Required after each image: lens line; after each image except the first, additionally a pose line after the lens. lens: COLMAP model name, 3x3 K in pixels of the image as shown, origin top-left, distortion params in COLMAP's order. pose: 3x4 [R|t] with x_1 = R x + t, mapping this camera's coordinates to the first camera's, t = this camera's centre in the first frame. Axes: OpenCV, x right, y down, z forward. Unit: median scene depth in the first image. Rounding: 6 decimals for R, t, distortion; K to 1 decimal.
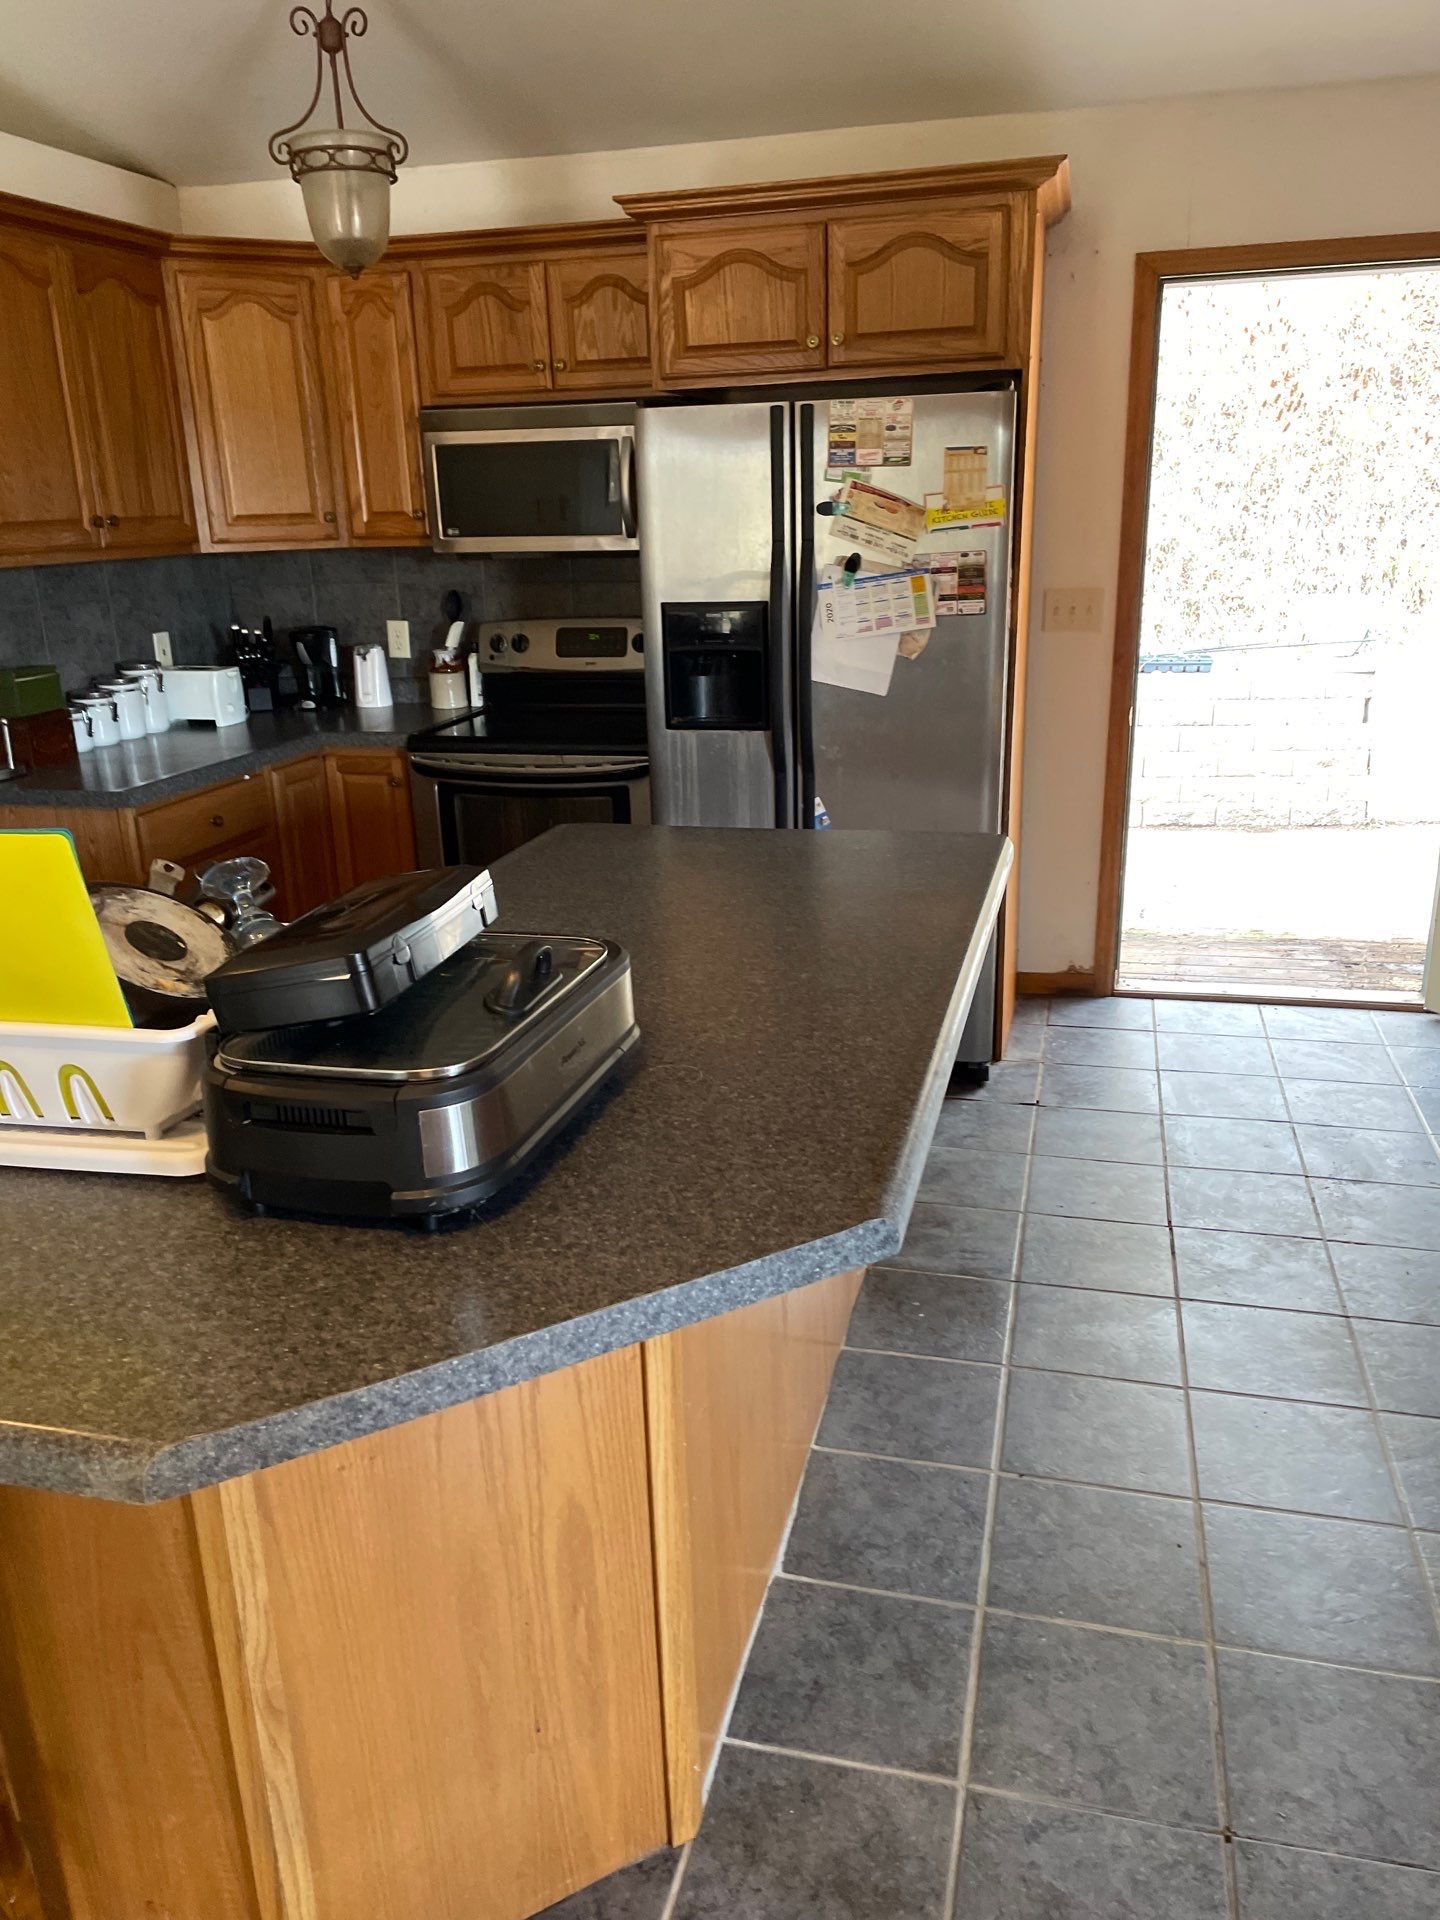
lens RADIAL K [[1436.5, 0, 720.2], [0, 1436.5, 960.0], [0, 0, 1]] dist [0.084943, -0.101815]
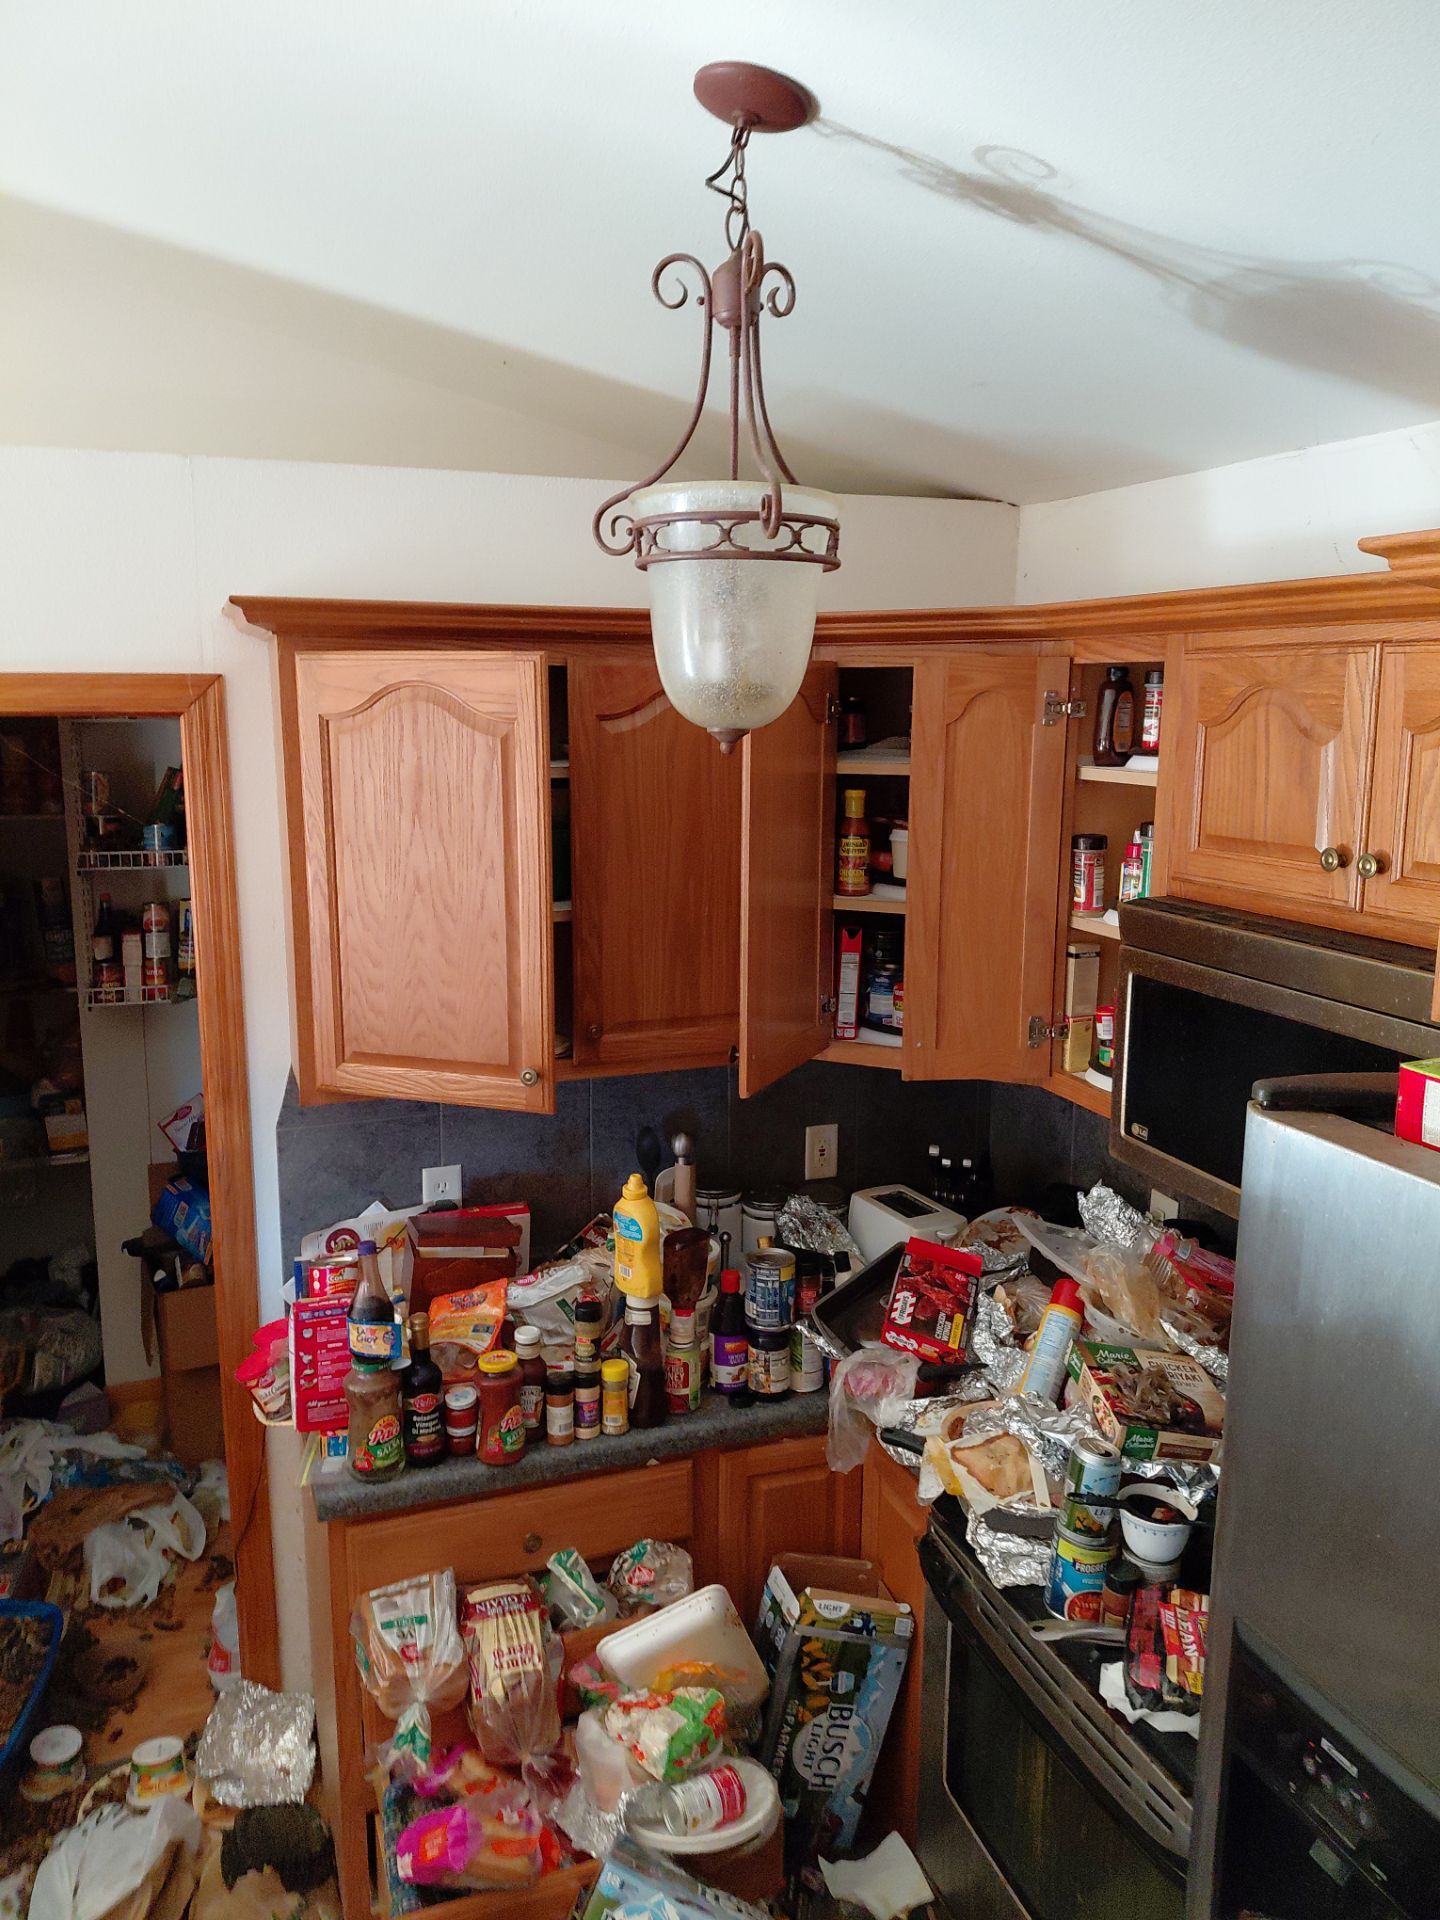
lens RADIAL K [[1415.4, 0, 721.2], [0, 1415.4, 940.7], [0, 0, 1]] dist [-0.008292, -0.003246]
pose [[0.575232, 0.177792, -0.798435, 0.120520], [-0.267376, 0.963344, 0.021882, -0.351667], [0.773058, 0.200895, 0.601683, 0.612612]]
